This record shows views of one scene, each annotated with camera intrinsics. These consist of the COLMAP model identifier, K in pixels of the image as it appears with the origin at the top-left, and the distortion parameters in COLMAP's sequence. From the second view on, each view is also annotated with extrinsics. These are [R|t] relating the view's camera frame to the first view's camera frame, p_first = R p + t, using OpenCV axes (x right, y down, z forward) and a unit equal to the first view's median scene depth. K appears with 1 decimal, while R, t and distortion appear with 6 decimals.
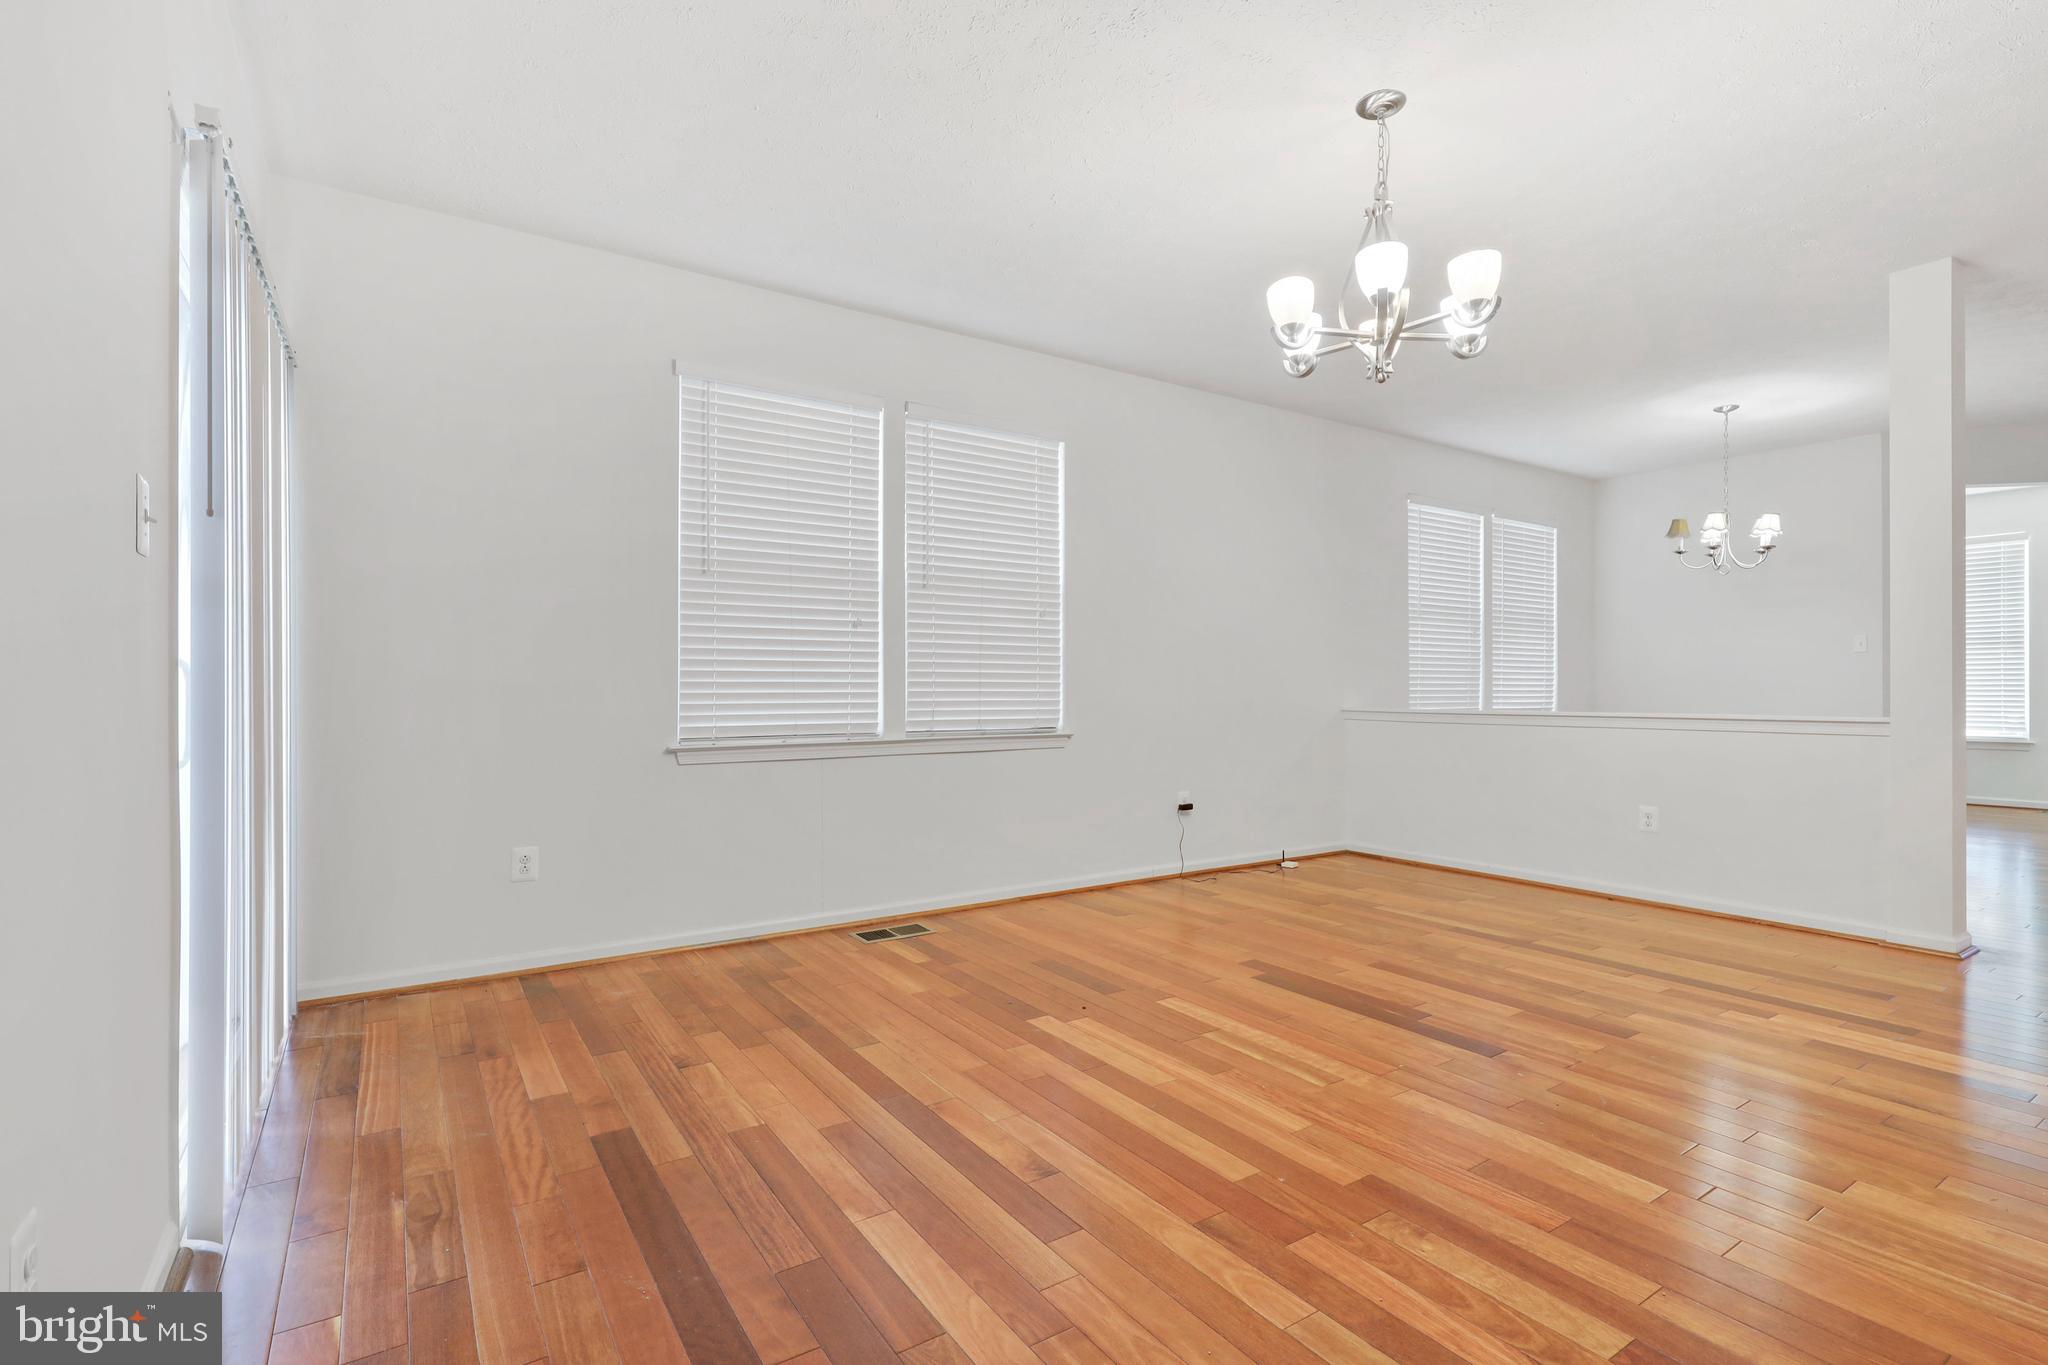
lens RADIAL K [[954.3, 0, 1067.6], [0, 954.3, 668.2], [0, 0, 1]] dist [0.002627, 0.000897]
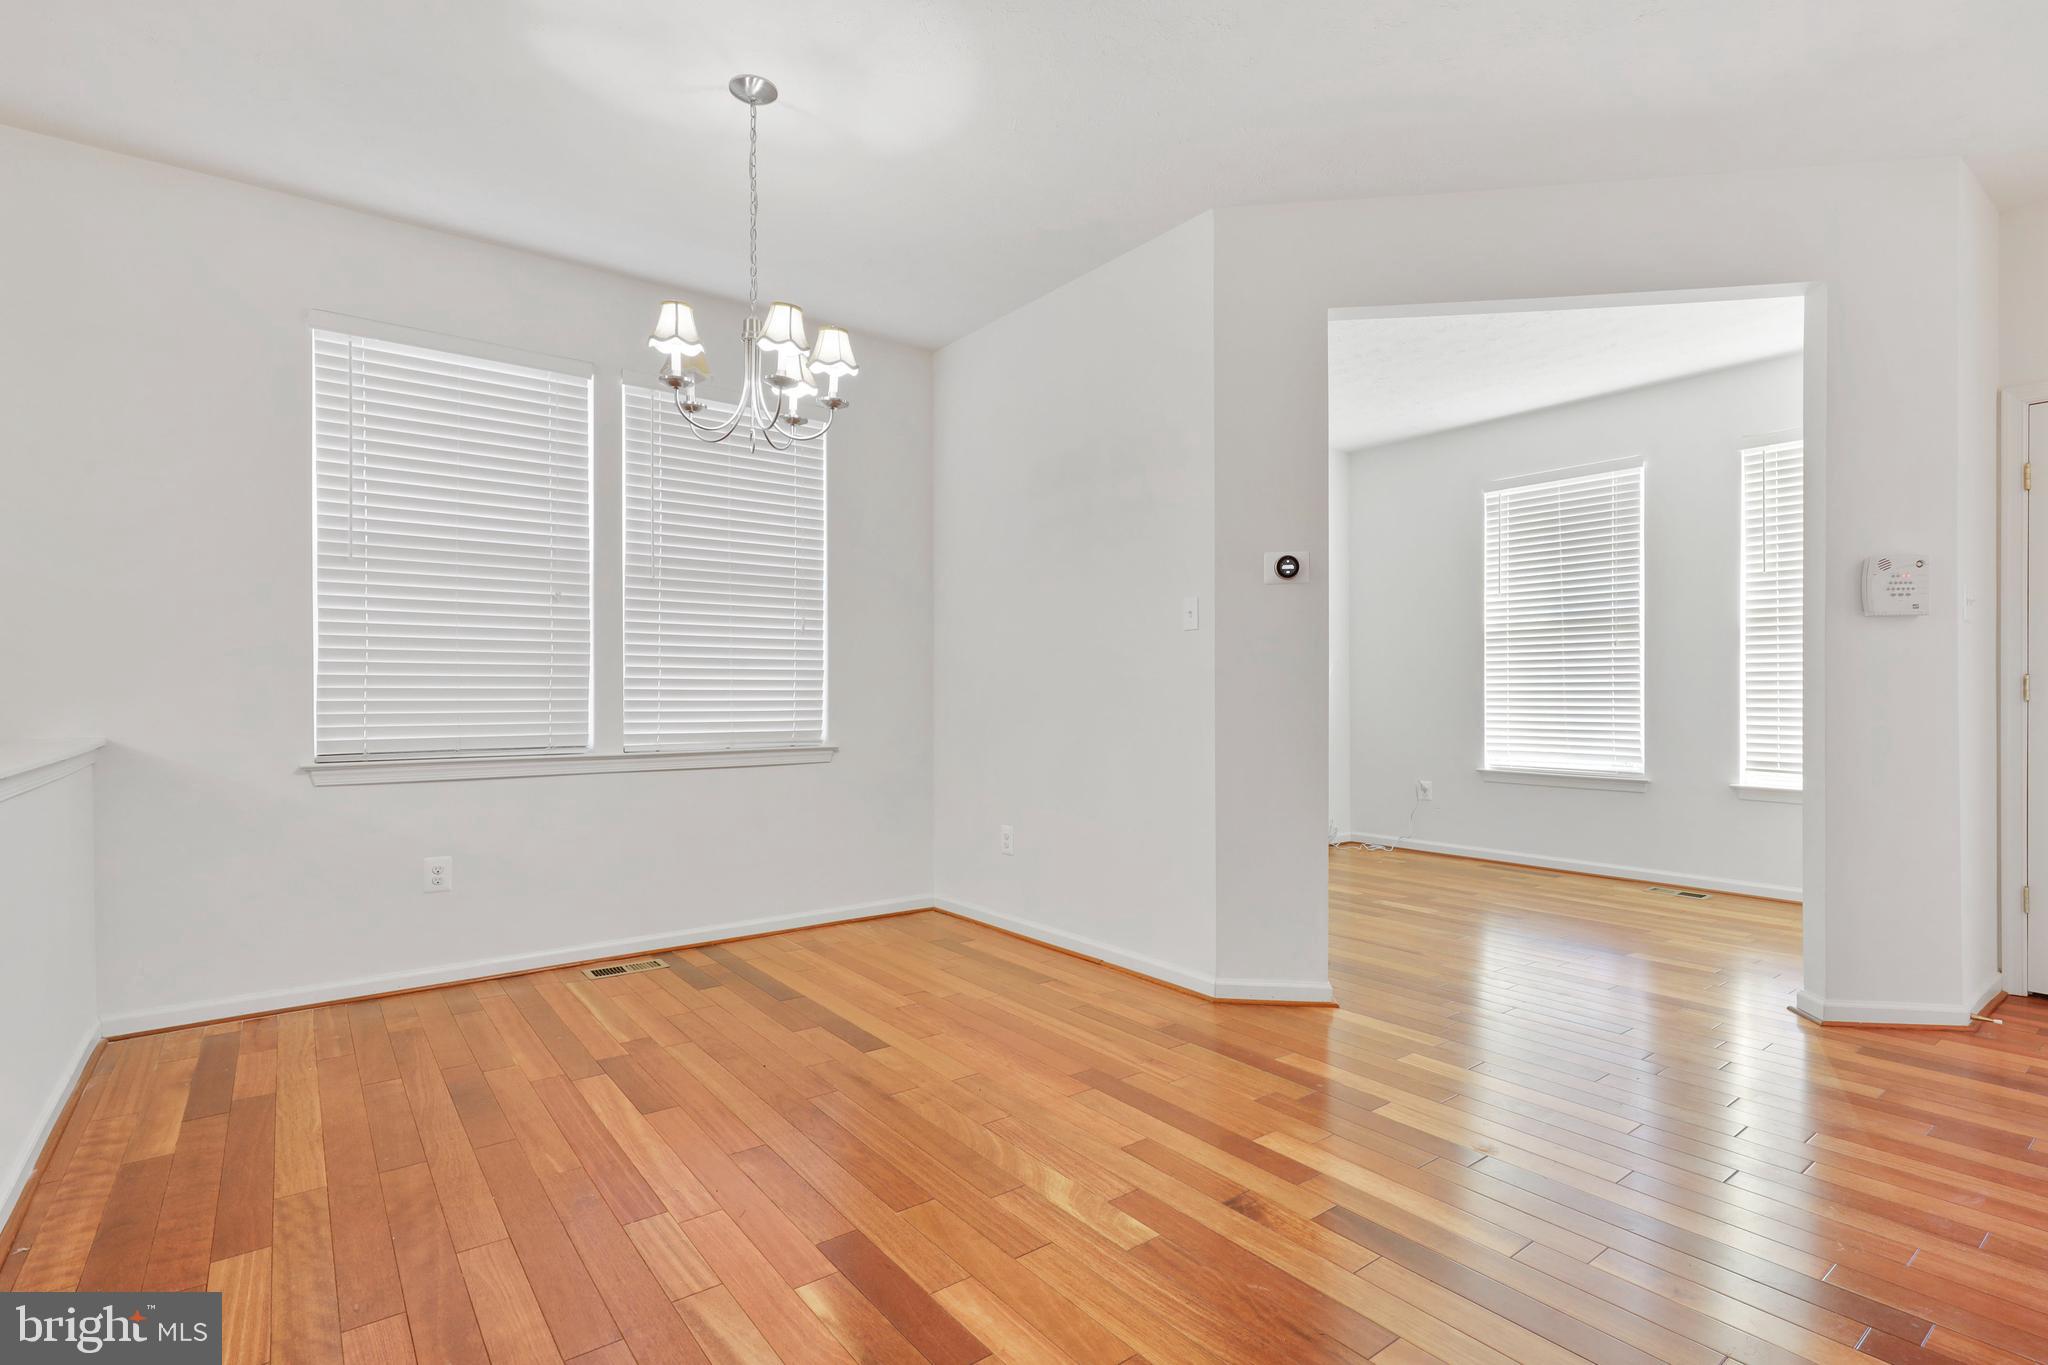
lens RADIAL K [[954.3, 0, 1035.9], [0, 954.3, 682.7], [0, 0, 1]] dist [0.002627, 0.000897]
pose [[0.998888, 0.001870, 0.047106, 0.175765], [-0.002185, 0.999976, 0.006627, 0.002585], [-0.047092, -0.006722, 0.998868, 0.116643]]
